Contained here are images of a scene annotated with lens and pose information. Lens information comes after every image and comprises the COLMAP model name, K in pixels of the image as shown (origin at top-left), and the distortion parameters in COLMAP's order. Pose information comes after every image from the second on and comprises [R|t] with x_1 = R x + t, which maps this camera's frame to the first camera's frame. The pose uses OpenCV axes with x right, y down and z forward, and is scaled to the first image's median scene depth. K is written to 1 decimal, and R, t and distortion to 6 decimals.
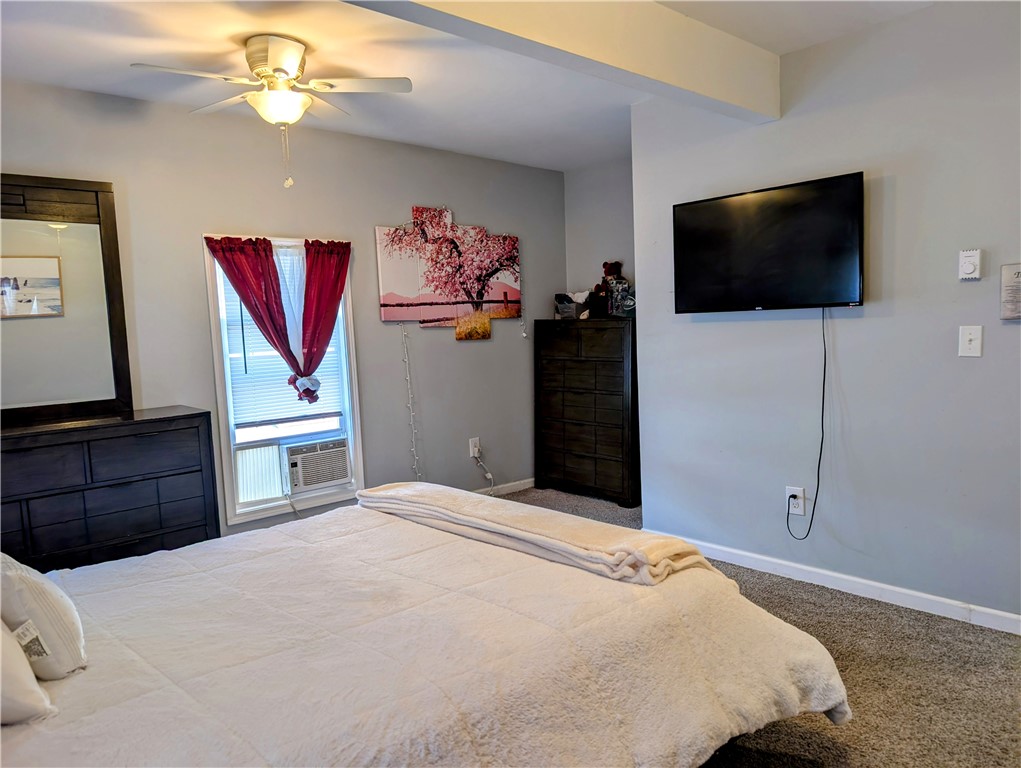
lens RADIAL K [[727.1, 0, 509.8], [0, 727.1, 379.1], [0, 0, 1]] dist [-0.002571, 0.008124]
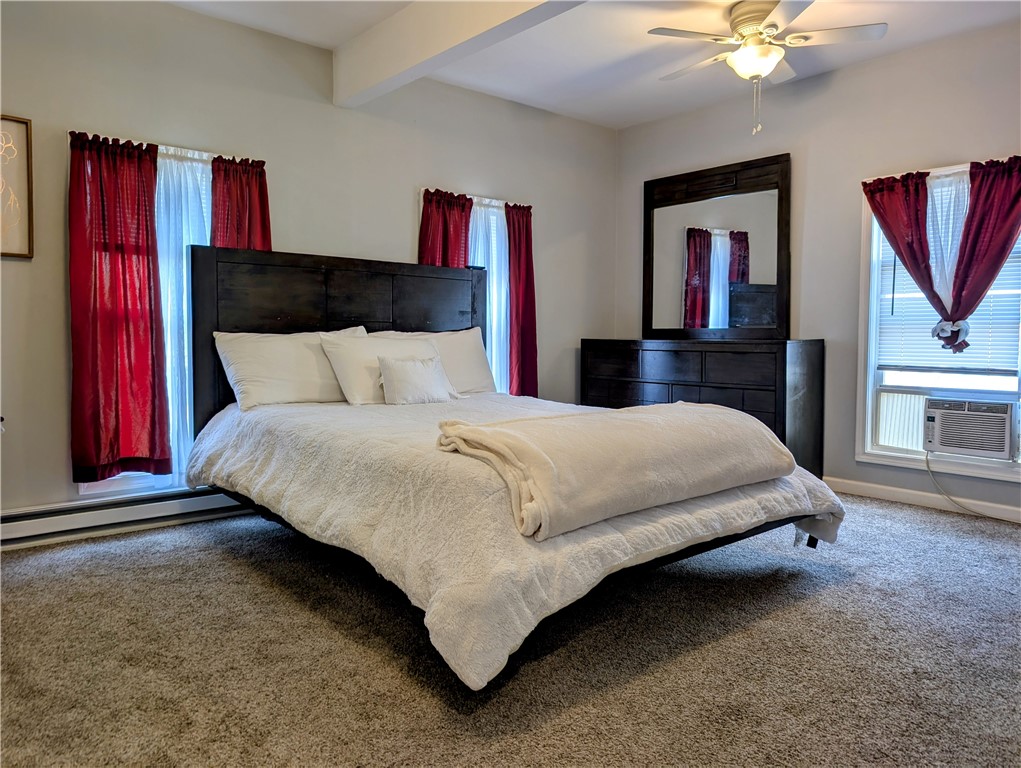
lens RADIAL K [[727.1, 0, 509.3], [0, 727.1, 376.5], [0, 0, 1]] dist [-0.002571, 0.008124]
pose [[-0.024649, 0.111476, -0.993461, 0.626712], [-0.075535, 0.990715, 0.113042, 0.002370], [0.996838, 0.077827, -0.016000, 0.496031]]
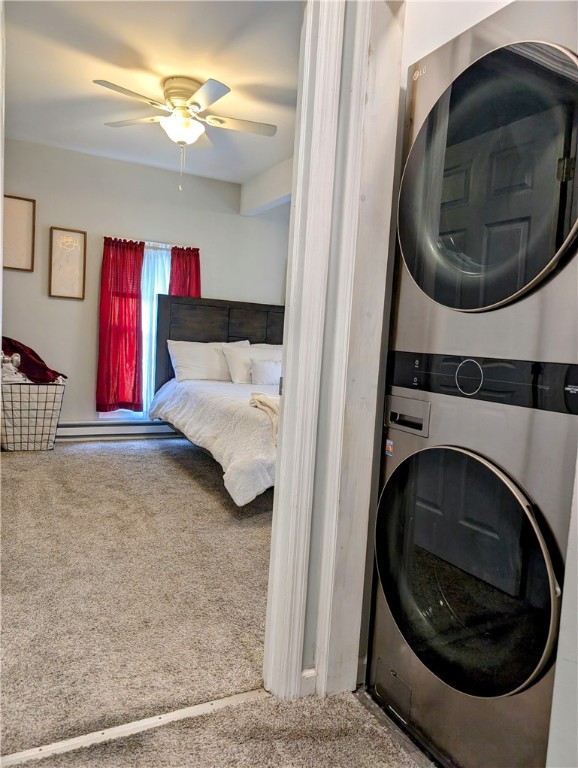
lens RADIAL K [[547.0, 0, 292.1], [0, 547.0, 390.5], [0, 0, 1]] dist [-0.002571, 0.008124]
pose [[-0.253941, 0.133556, -0.957954, 0.890438], [-0.114355, 0.979328, 0.166850, -0.050322], [0.960436, 0.151917, -0.233419, 0.698440]]
